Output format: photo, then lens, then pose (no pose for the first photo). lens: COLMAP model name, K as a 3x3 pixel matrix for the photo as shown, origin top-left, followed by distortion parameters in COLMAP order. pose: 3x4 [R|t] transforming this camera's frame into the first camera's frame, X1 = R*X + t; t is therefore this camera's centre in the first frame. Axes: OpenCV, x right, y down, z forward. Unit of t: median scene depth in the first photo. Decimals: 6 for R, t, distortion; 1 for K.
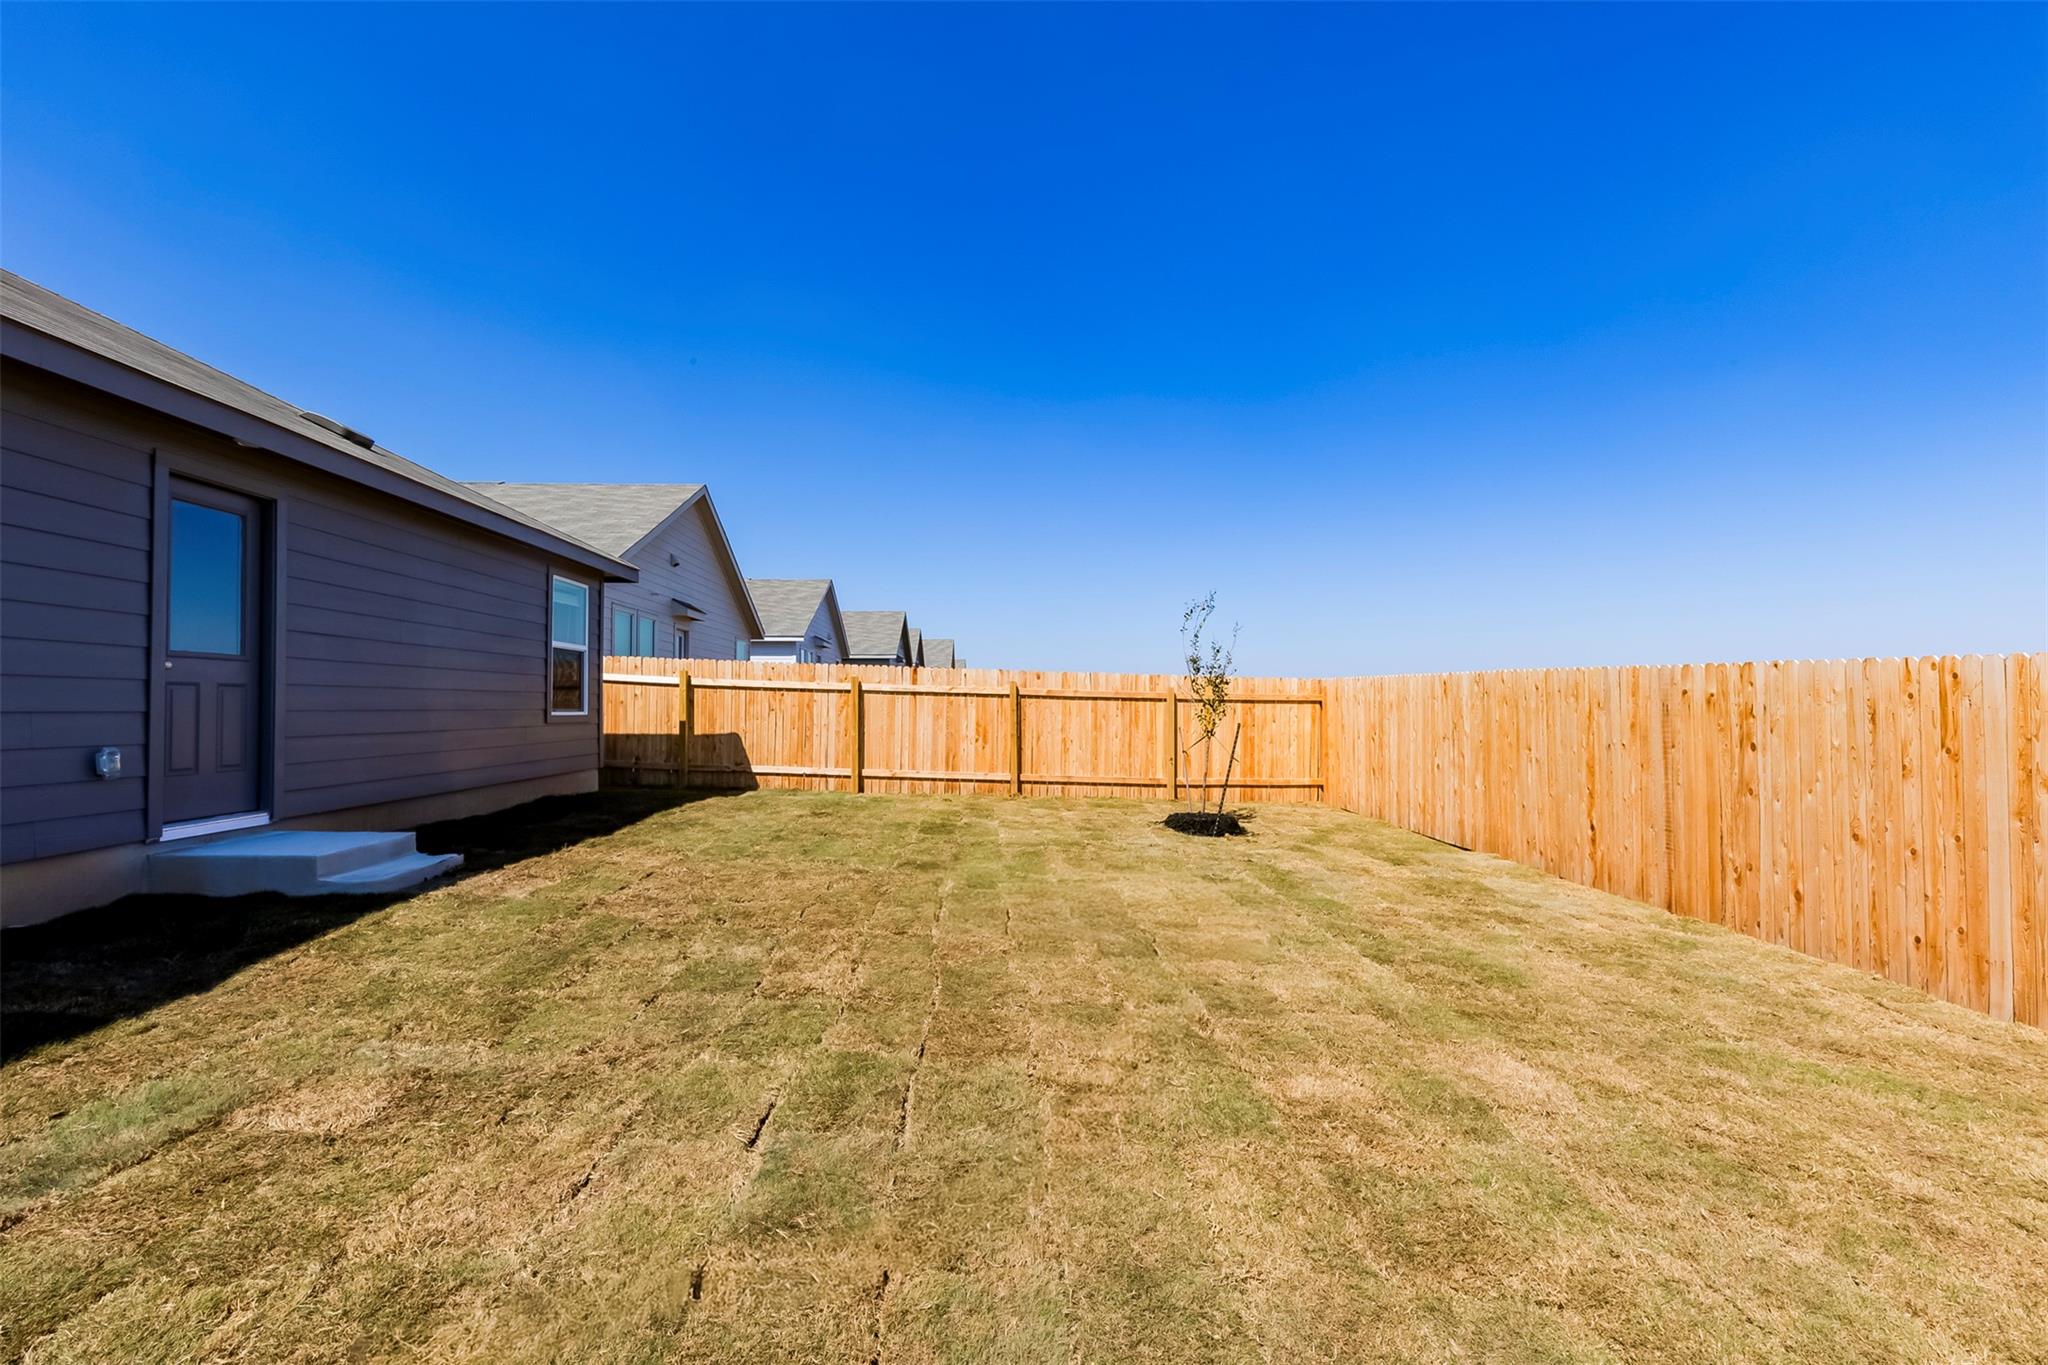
lens RADIAL K [[918.3, 0, 1021.0], [0, 918.3, 686.1], [0, 0, 1]] dist [-0.002710, 0.000060]
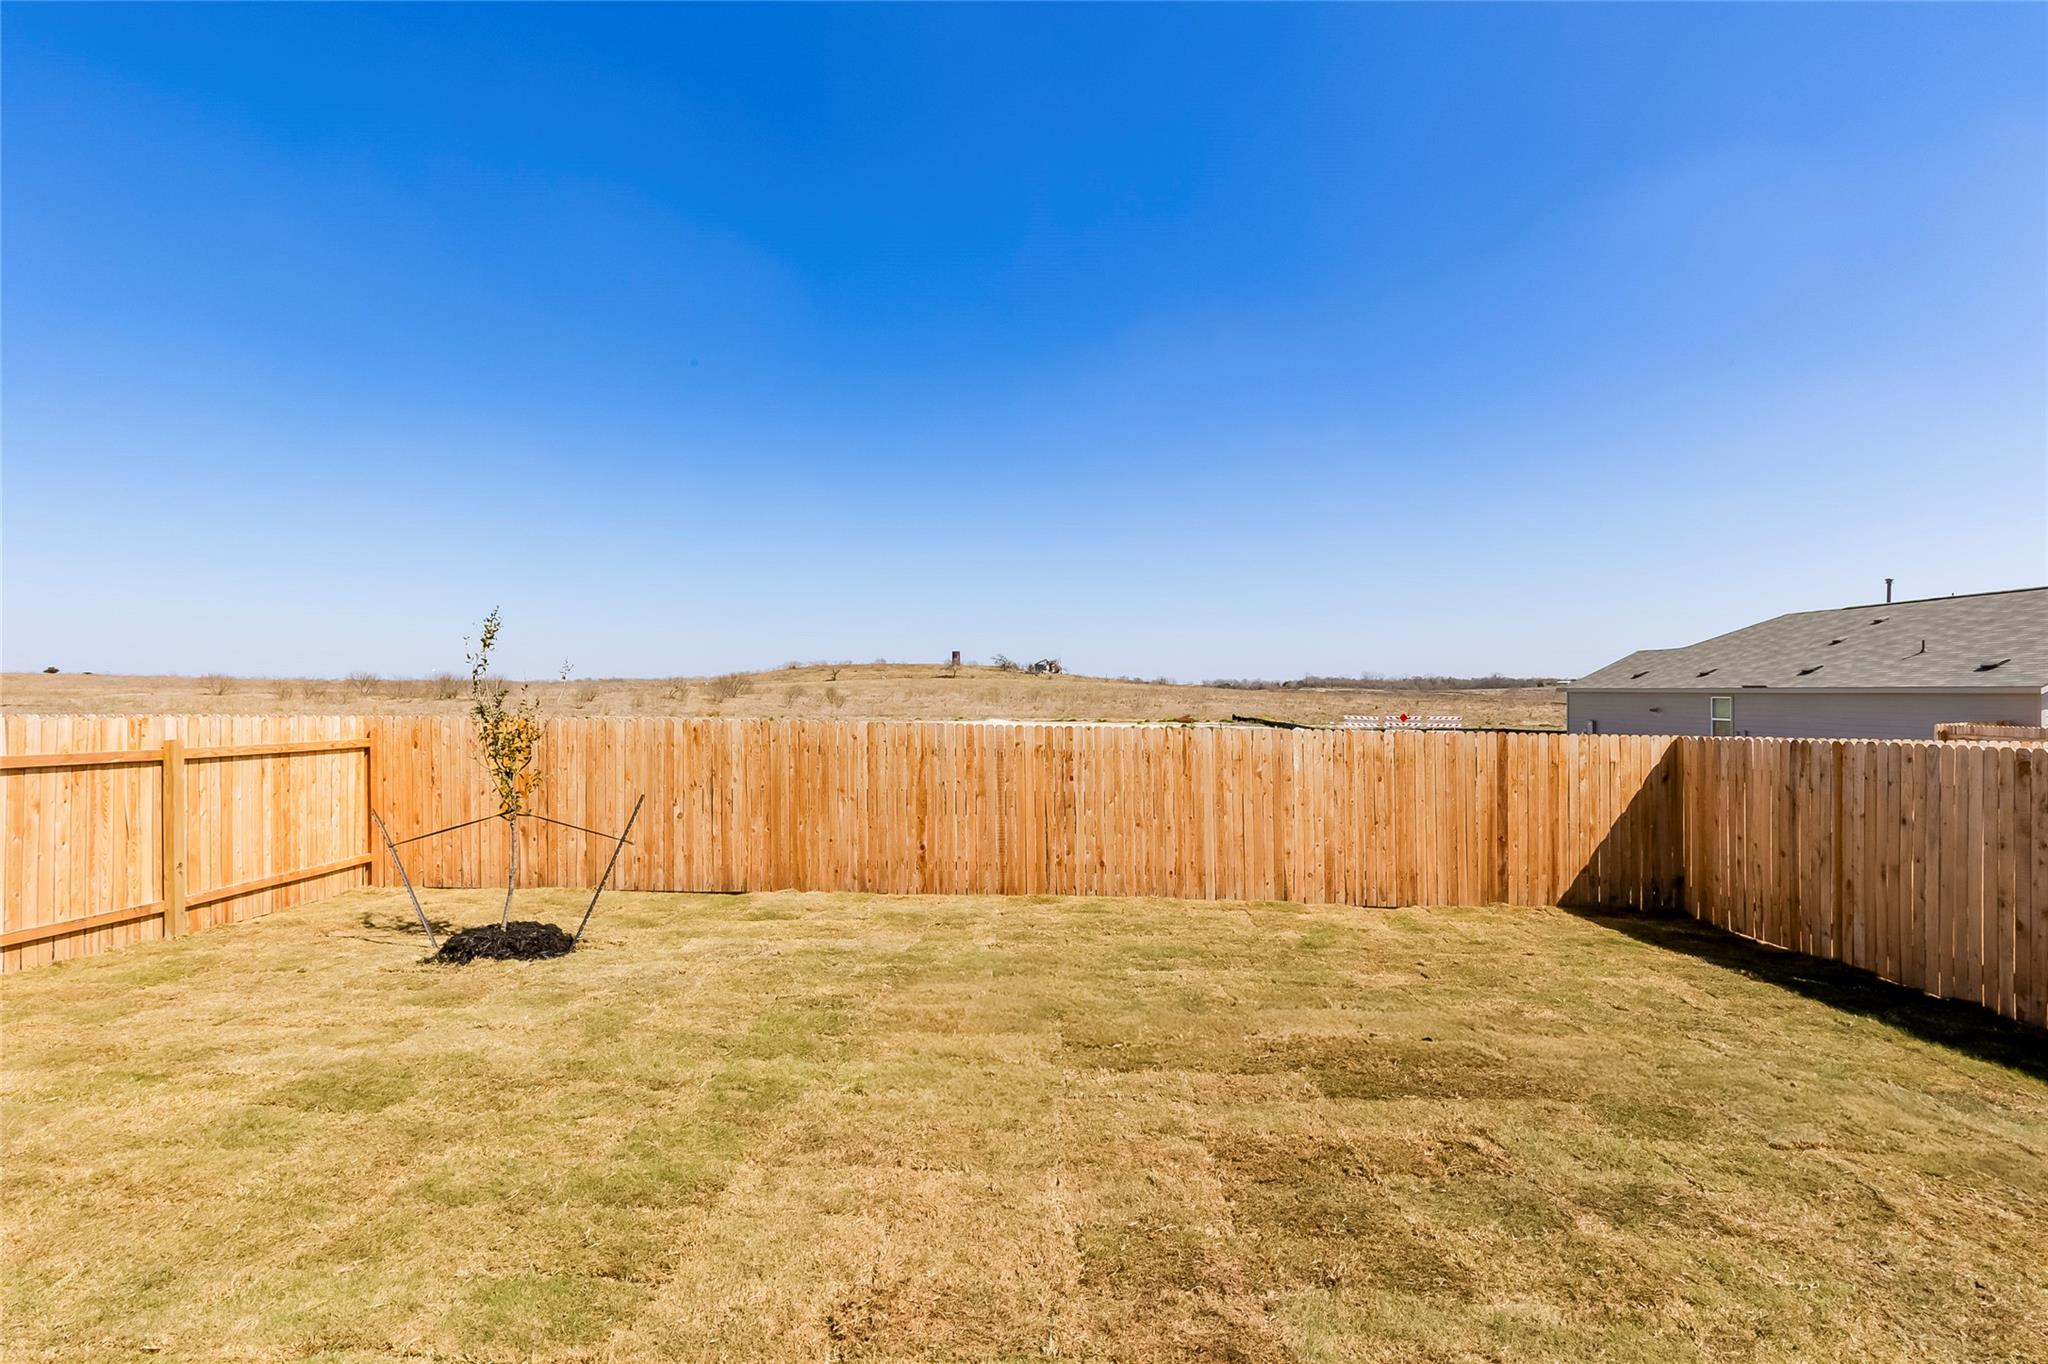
lens RADIAL K [[918.3, 0, 1015.6], [0, 918.3, 690.2], [0, 0, 1]] dist [-0.002710, 0.000060]
pose [[0.082401, -0.000900, 0.996599, -0.381168], [-0.017070, 0.999852, 0.002315, -0.042214], [-0.996453, -0.017203, 0.082374, 0.449030]]
